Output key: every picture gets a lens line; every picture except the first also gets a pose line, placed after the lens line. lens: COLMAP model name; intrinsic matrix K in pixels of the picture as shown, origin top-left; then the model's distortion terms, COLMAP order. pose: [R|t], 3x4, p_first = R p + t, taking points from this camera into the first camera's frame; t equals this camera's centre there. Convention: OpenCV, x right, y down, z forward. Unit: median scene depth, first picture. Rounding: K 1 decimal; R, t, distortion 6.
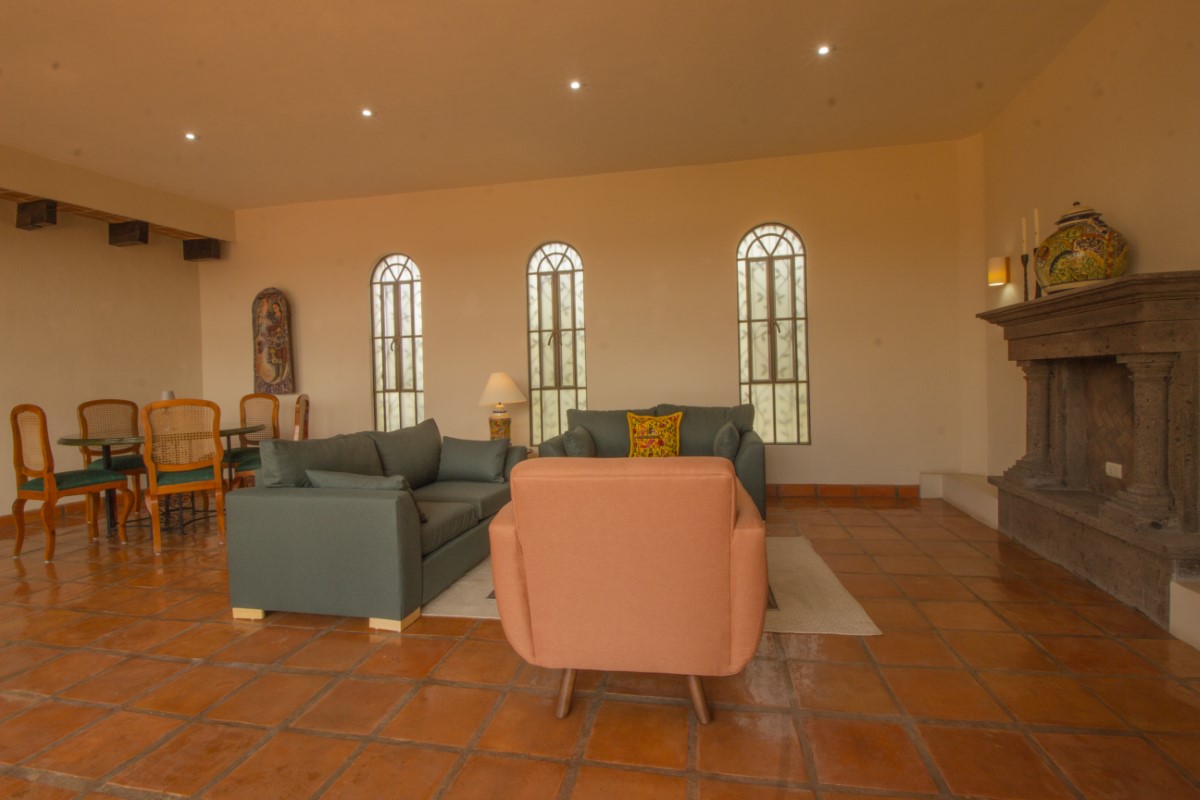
lens RADIAL K [[555.8, 0, 602.4], [0, 555.8, 388.9], [0, 0, 1]] dist [-0.000222, -0.011297]
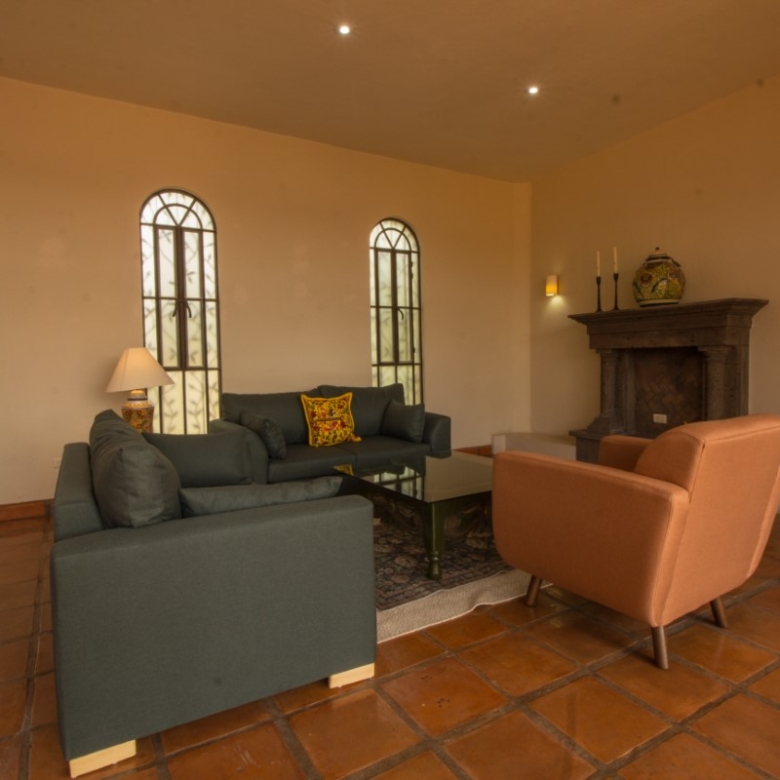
lens RADIAL K [[540.2, 0, 387.5], [0, 540.2, 380.6], [0, 0, 1]] dist [-0.002009, -0.007781]
pose [[0.742033, -0.010448, 0.670282, -0.493685], [0.005832, 0.999941, 0.009130, 0.012525], [-0.670338, -0.002866, 0.742050, 0.253720]]
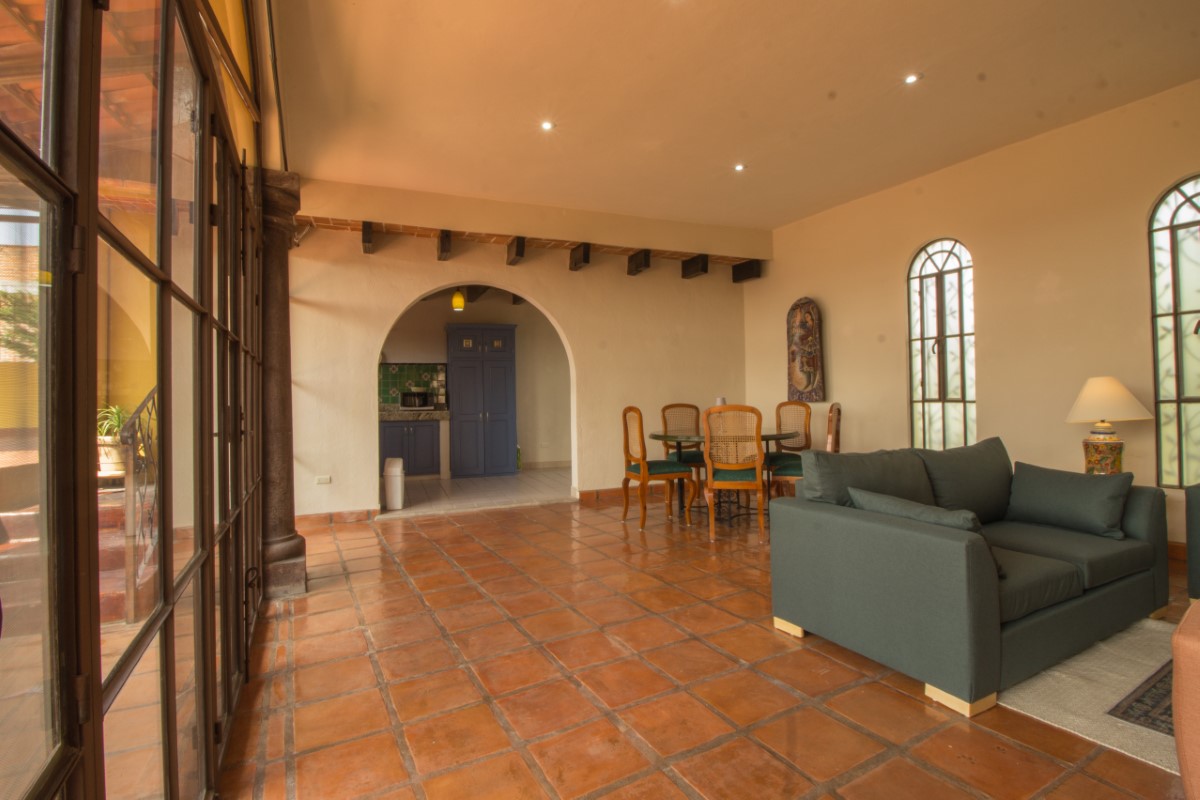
lens RADIAL K [[563.5, 0, 599.2], [0, 563.5, 393.9], [0, 0, 1]] dist [0.000583, -0.015052]
pose [[0.642500, 0.007238, -0.766251, -0.061689], [-0.012142, 0.999926, -0.000735, 0.000280], [0.766189, 0.009776, 0.642541, 0.066881]]
